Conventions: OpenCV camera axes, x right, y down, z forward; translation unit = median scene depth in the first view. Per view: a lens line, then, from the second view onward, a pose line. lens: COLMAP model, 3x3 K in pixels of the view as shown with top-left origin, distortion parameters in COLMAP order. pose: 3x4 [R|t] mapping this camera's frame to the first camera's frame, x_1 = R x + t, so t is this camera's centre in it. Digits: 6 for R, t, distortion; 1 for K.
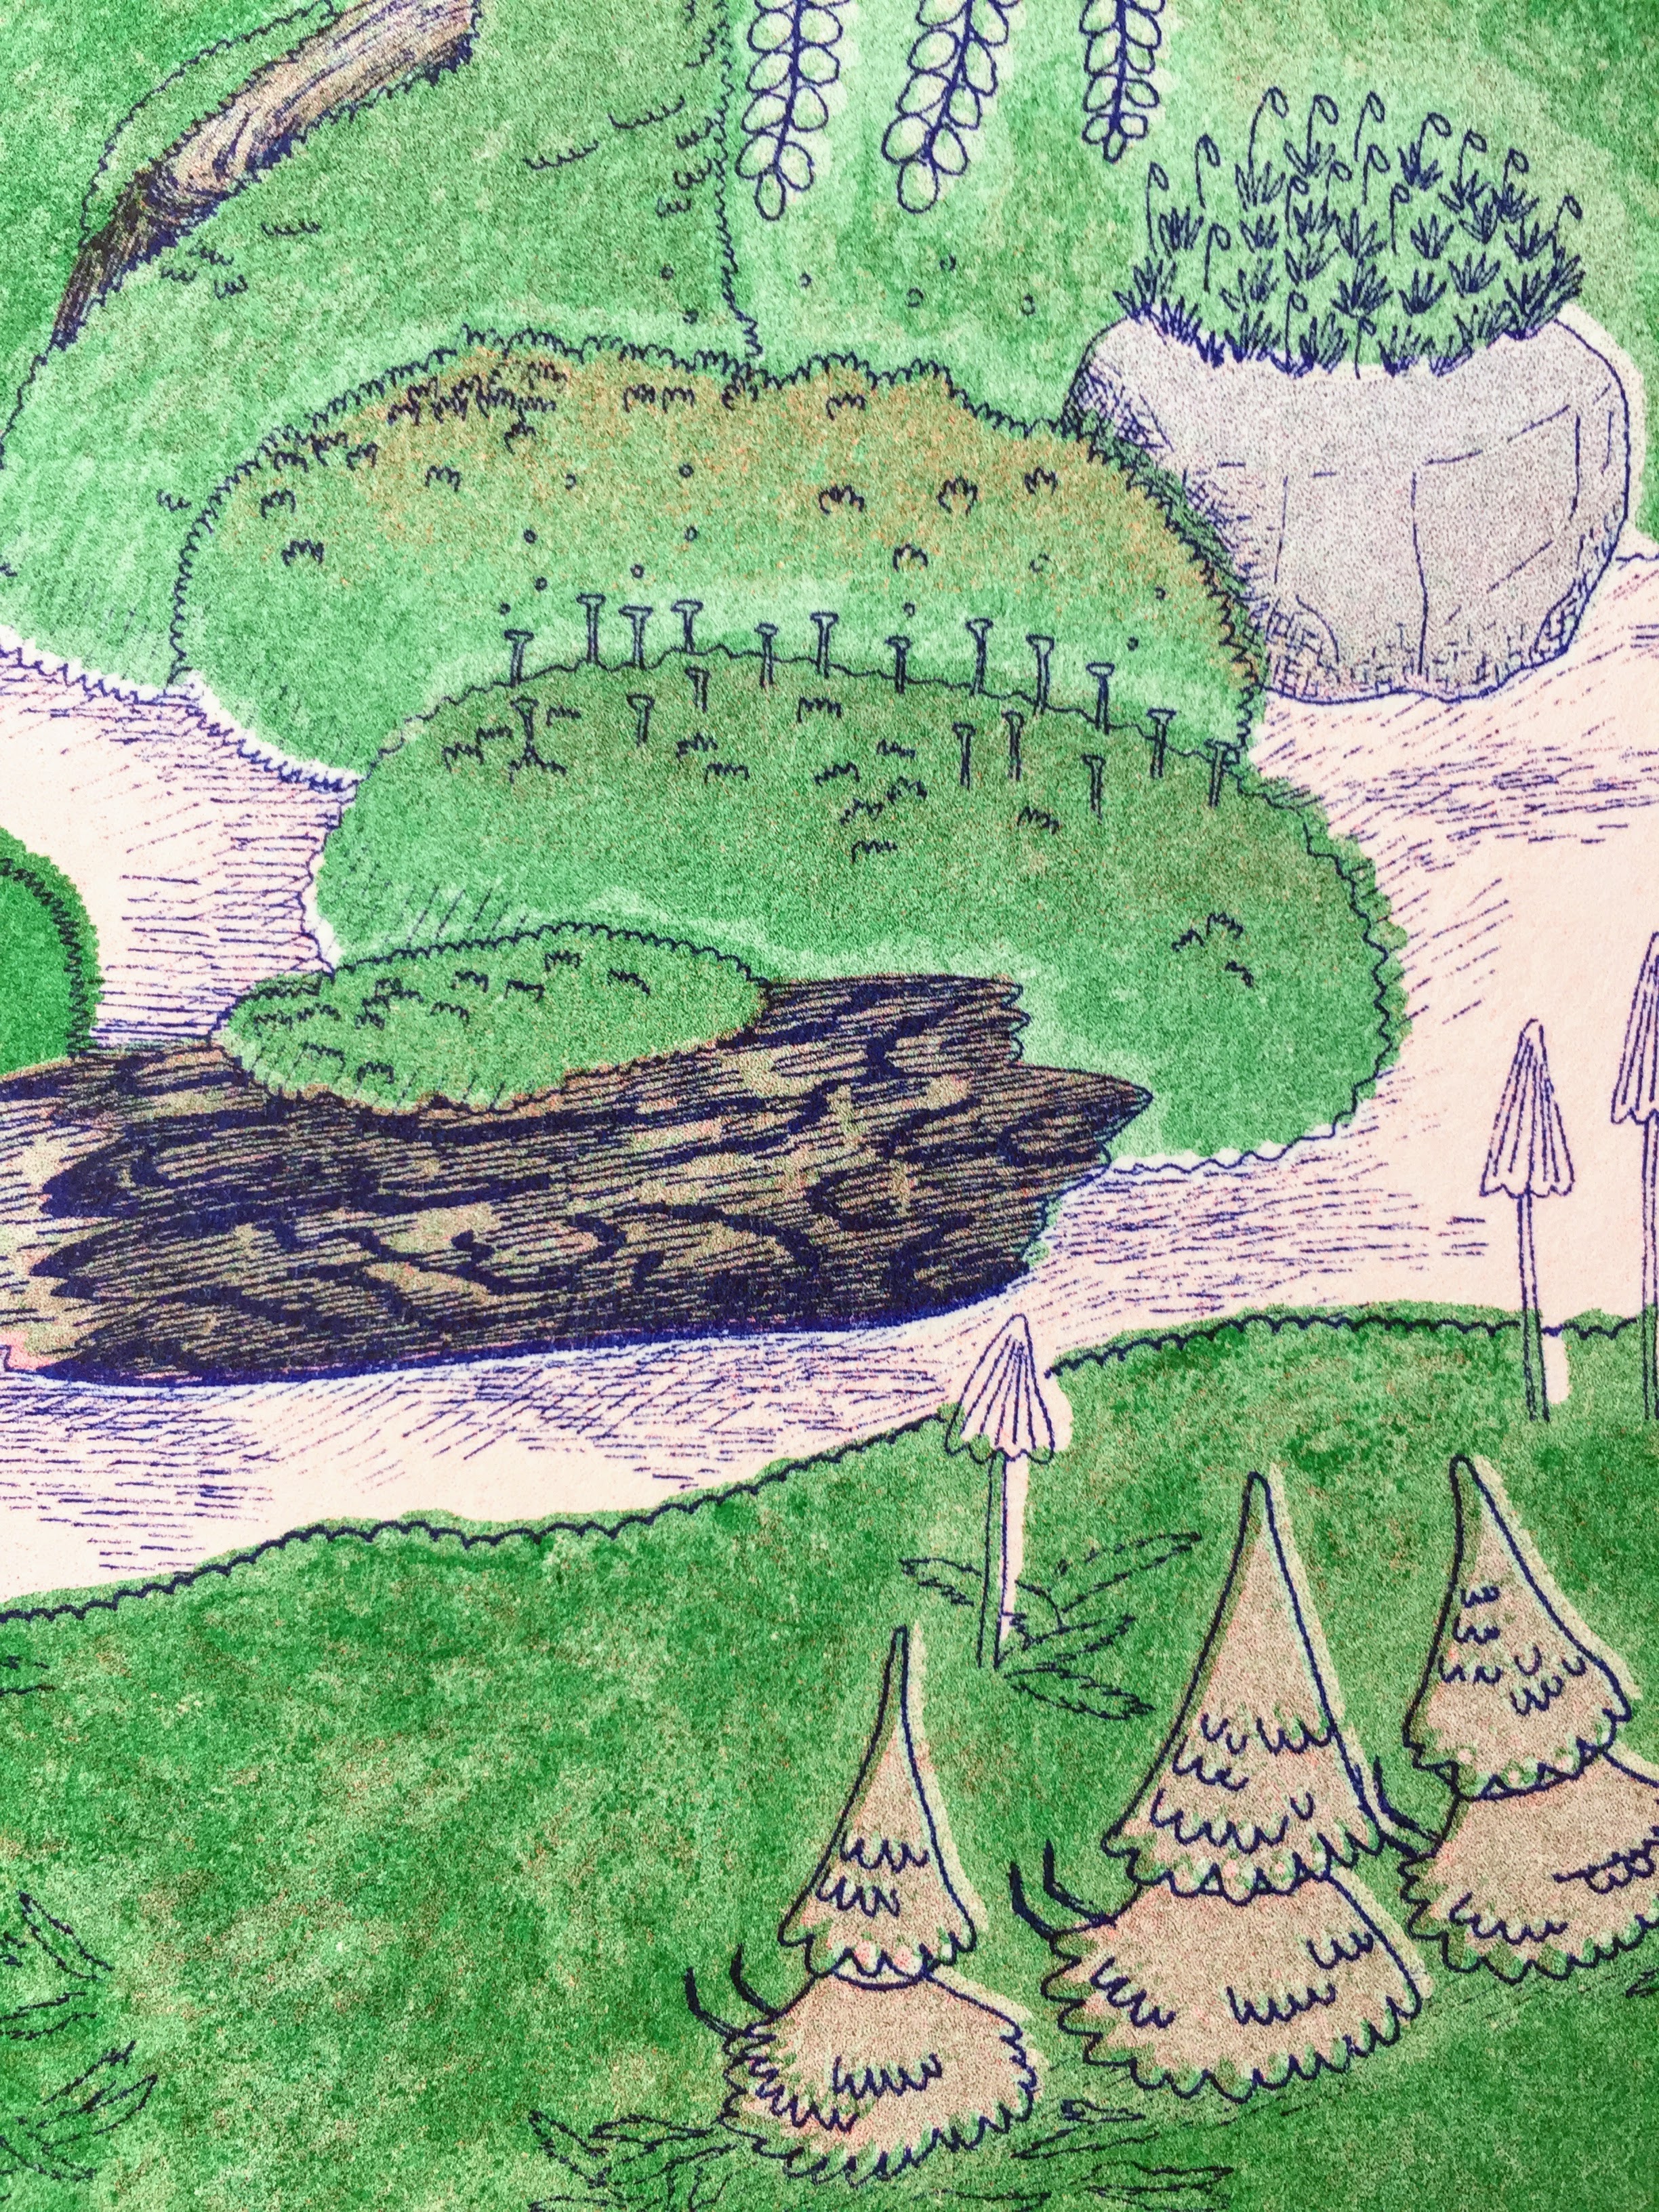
lens RADIAL K [[1640.4, 0, 844.0], [0, 1640.4, 1085.6], [0, 0, 1]] dist [0.031025, -0.063156]
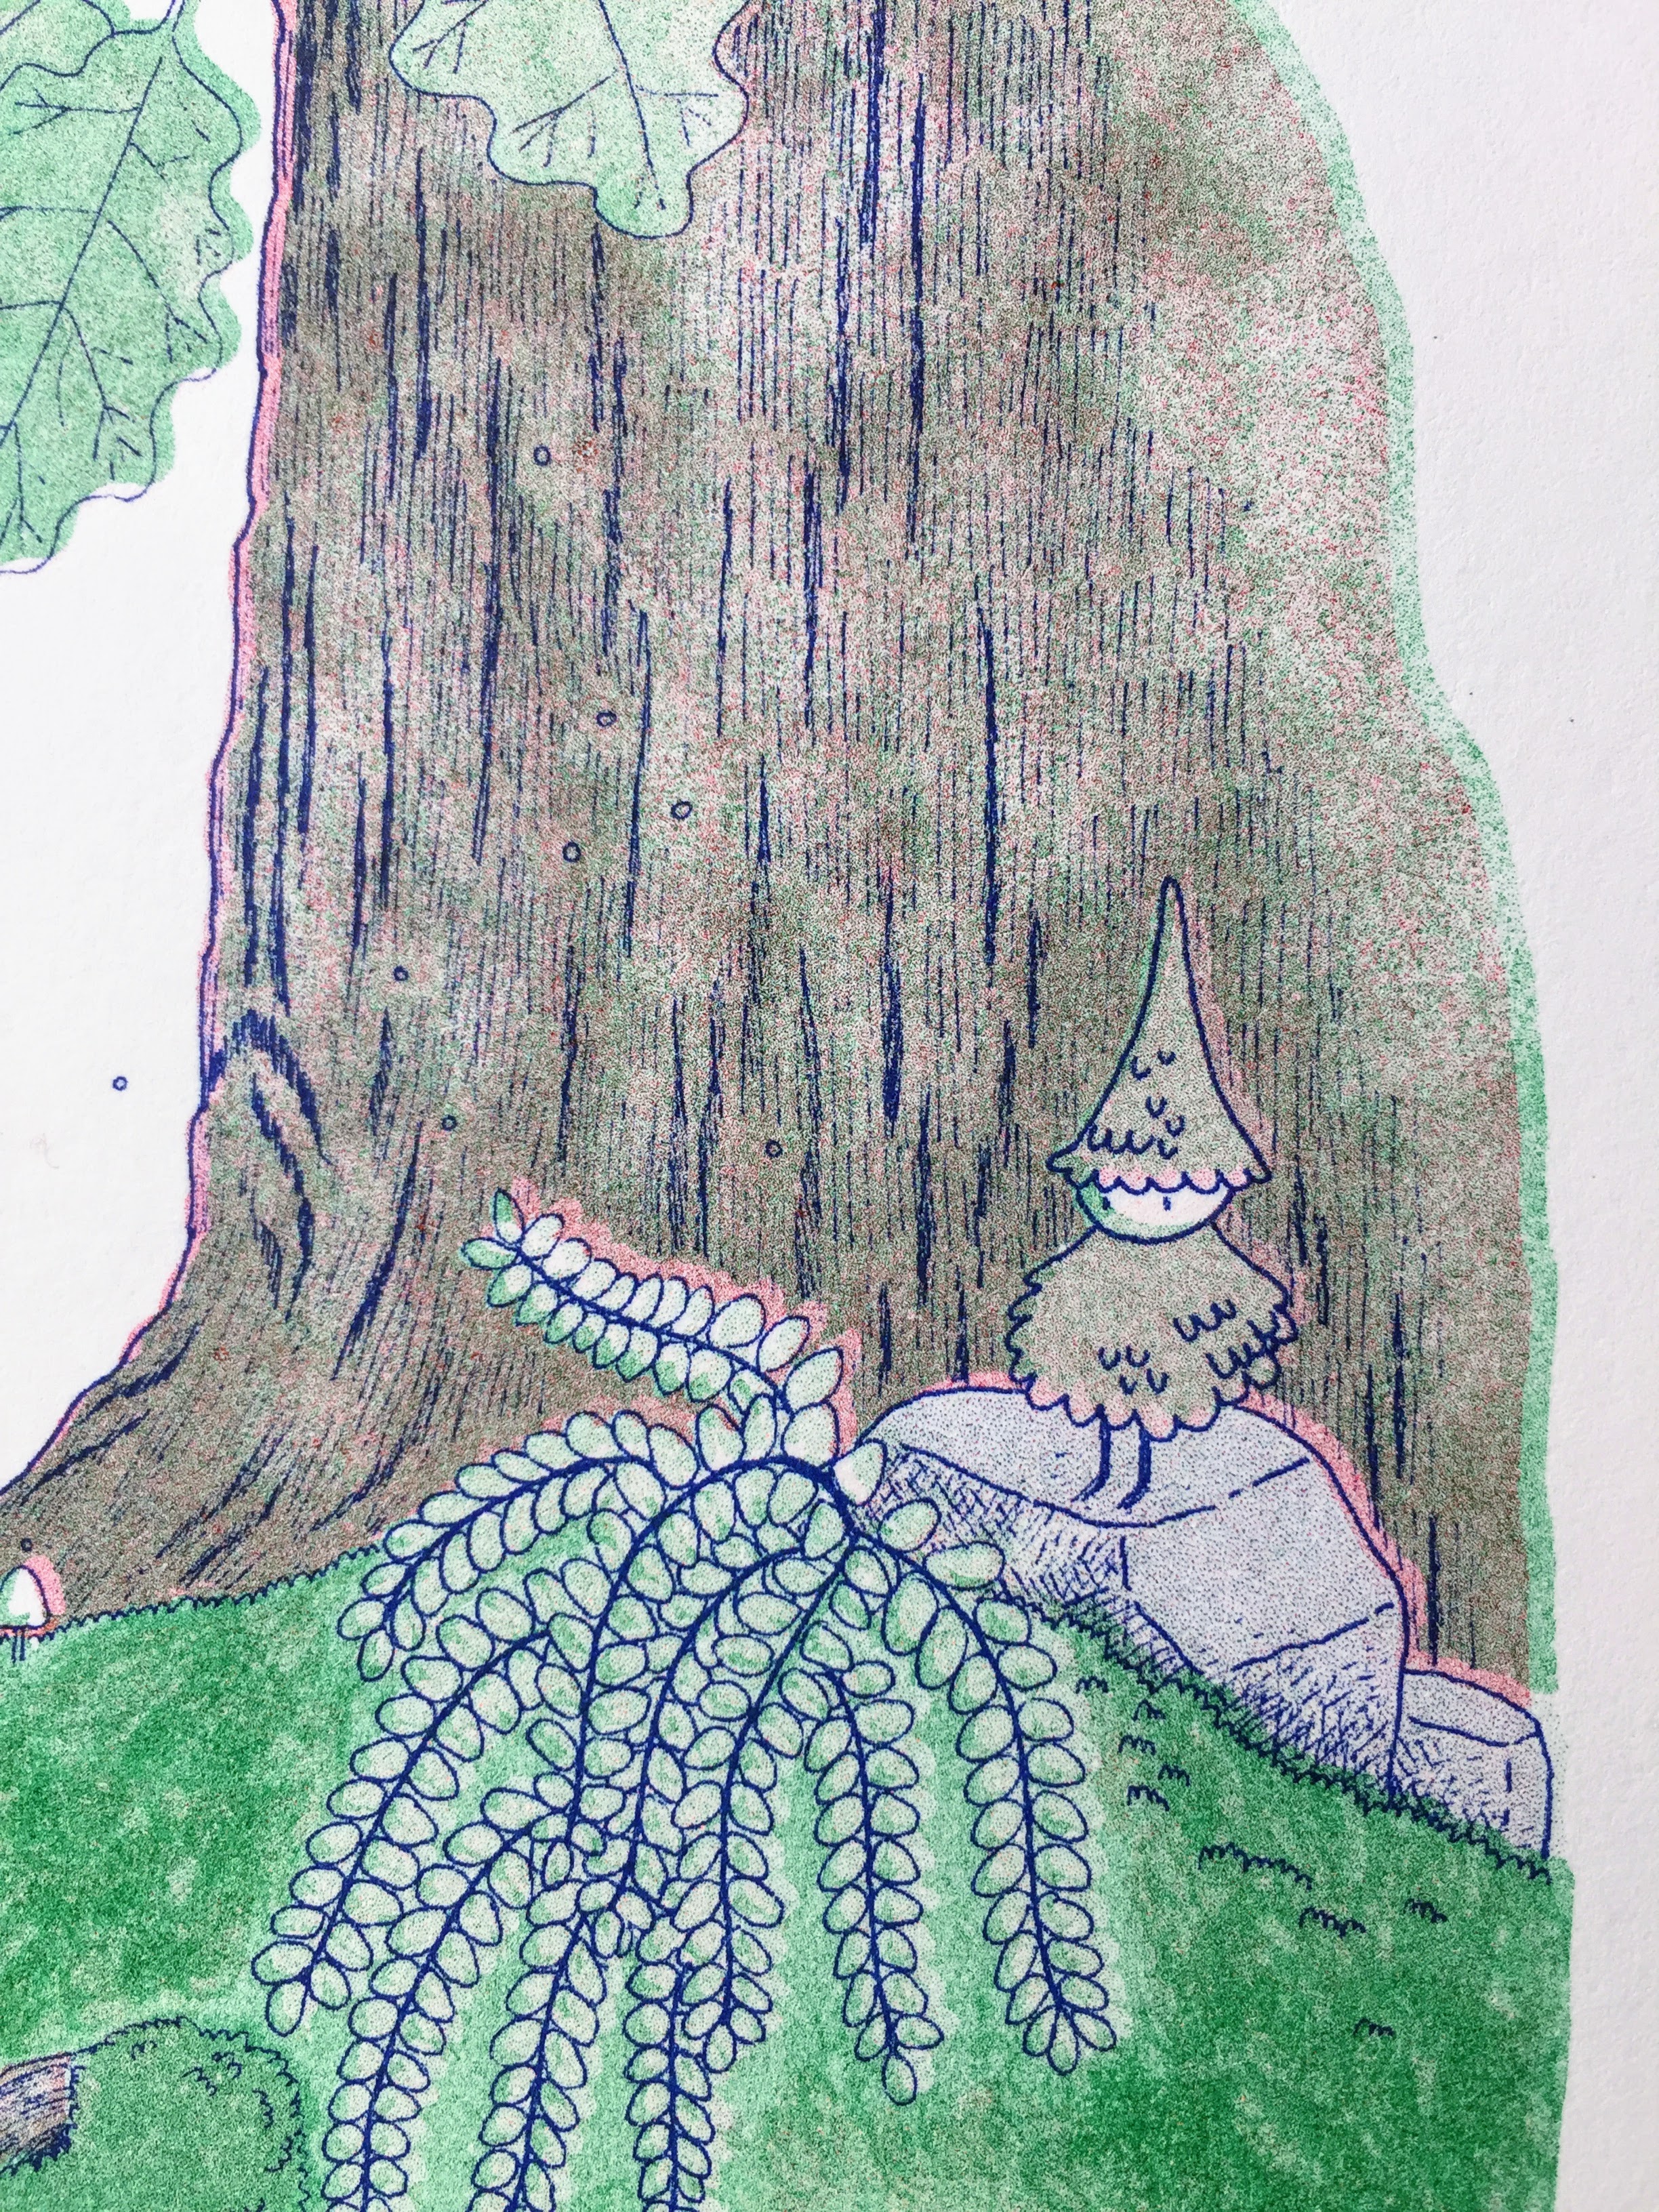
lens RADIAL K [[1640.4, 0, 837.3], [0, 1640.4, 1097.3], [0, 0, 1]] dist [0.031025, -0.063156]
pose [[0.998982, -0.004177, -0.044915, 0.321694], [0.003539, 0.999892, -0.014284, -1.298034], [0.044970, 0.014110, 0.998889, -0.041768]]
